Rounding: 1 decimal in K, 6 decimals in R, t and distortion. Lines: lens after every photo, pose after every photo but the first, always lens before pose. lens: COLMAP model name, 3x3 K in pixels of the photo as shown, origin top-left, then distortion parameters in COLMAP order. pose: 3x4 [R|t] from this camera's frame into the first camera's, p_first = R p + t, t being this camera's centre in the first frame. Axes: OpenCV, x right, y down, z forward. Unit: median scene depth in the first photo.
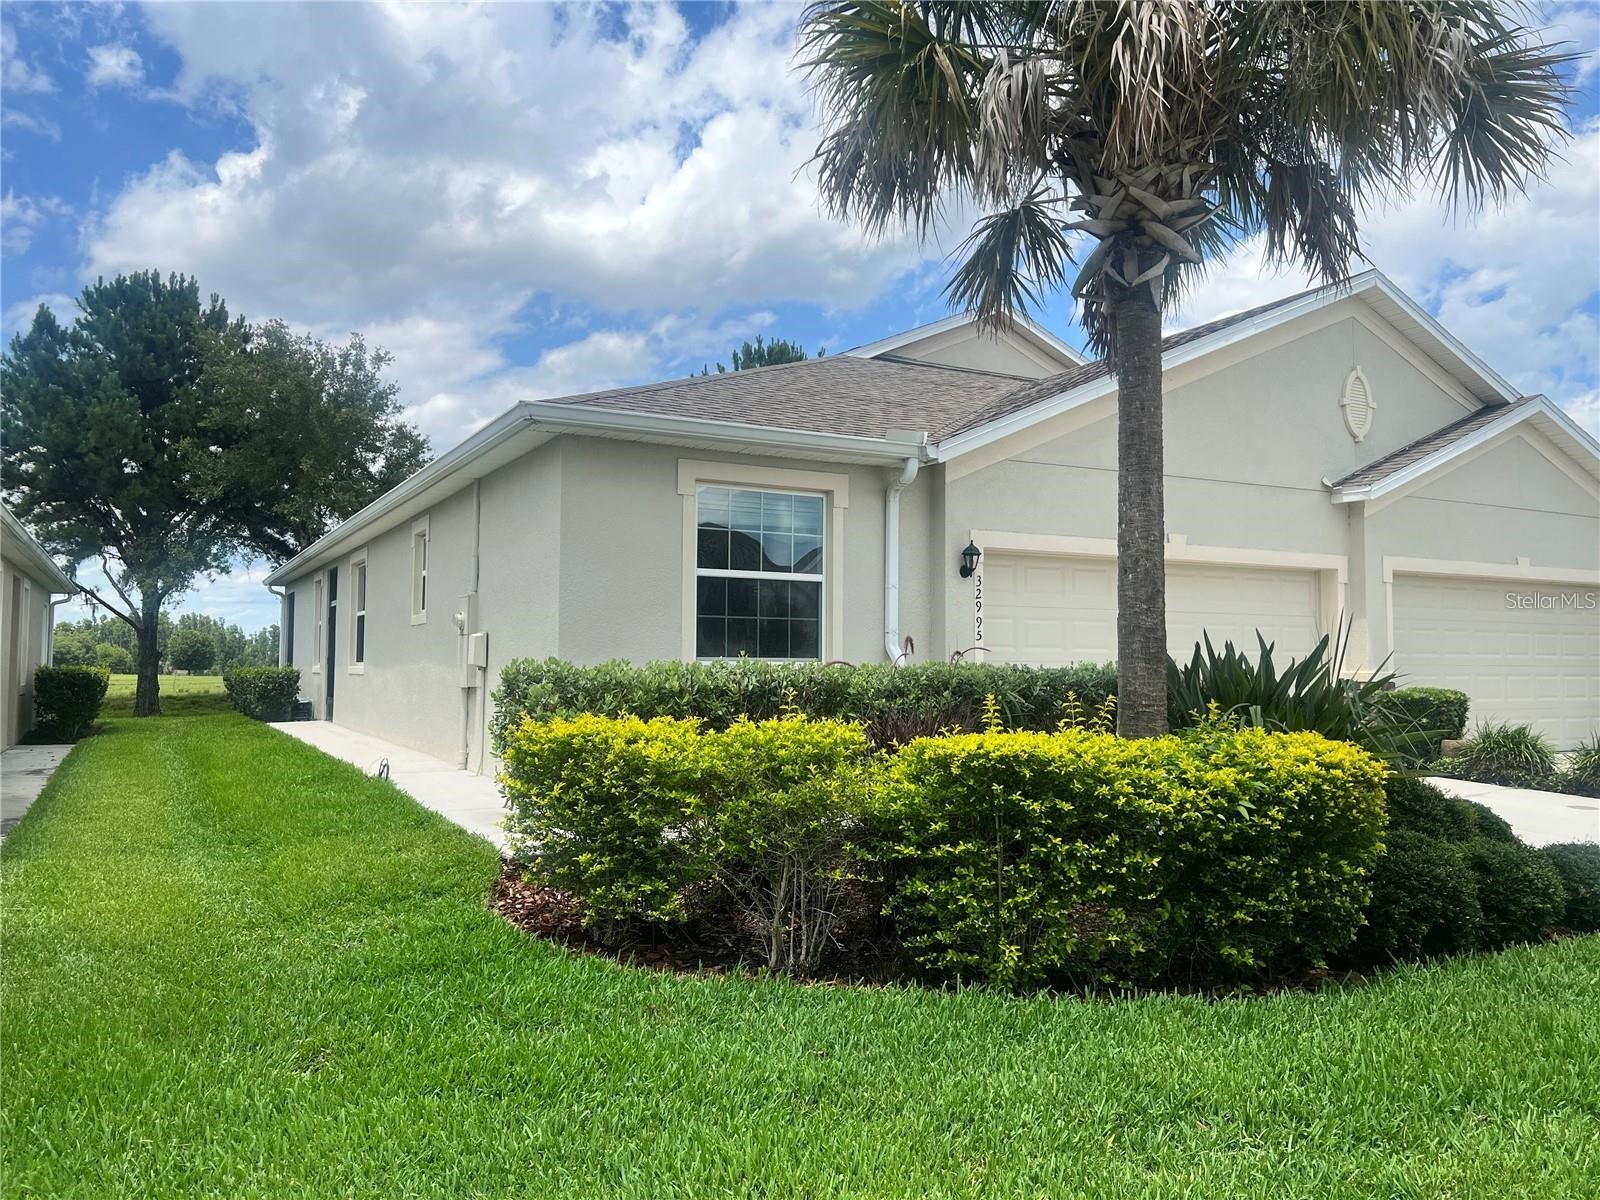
lens RADIAL K [[1185.7, 0, 800.0], [0, 1185.7, 600.0], [0, 0, 1]] dist [0.060611, 0.000800]
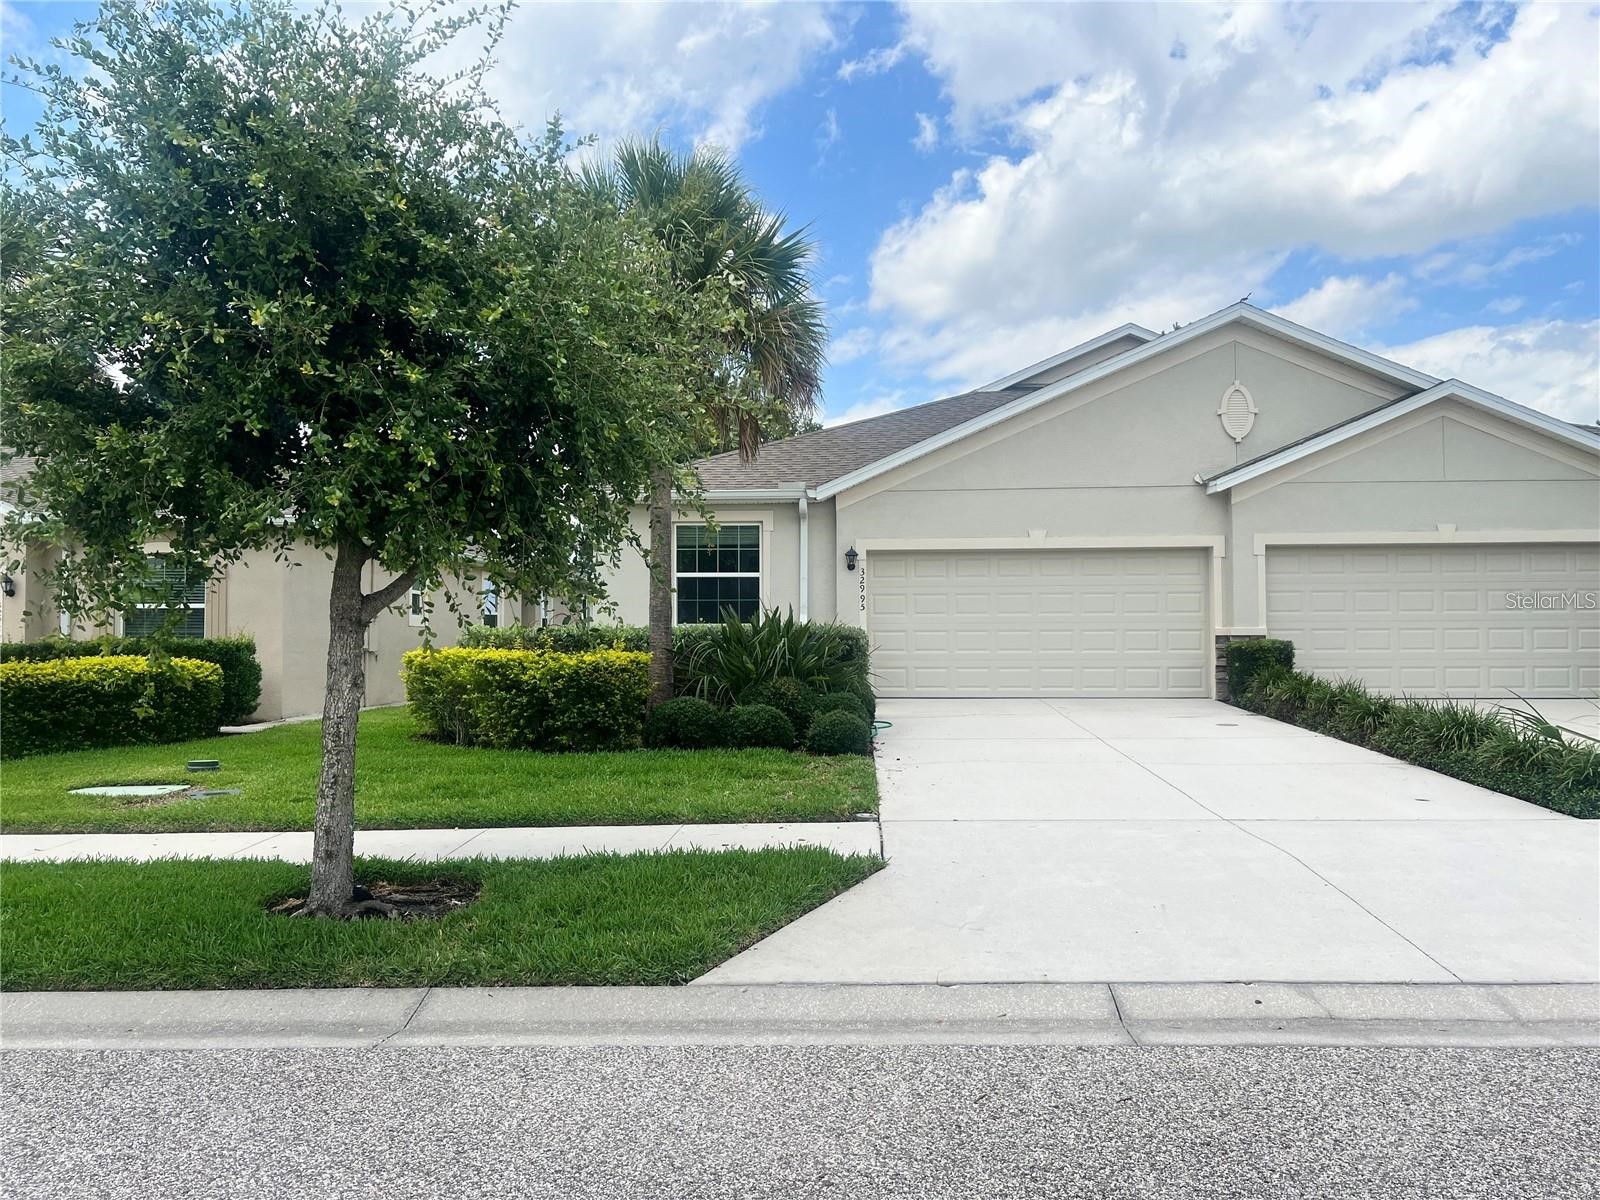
lens RADIAL K [[1185.7, 0, 800.0], [0, 1185.7, 600.0], [0, 0, 1]] dist [0.060611, 0.000800]
pose [[0.828382, -0.026168, -0.559552, 0.865200], [0.037871, 0.999239, 0.009335, 0.002791], [0.558882, -0.028924, 0.828743, -0.294733]]
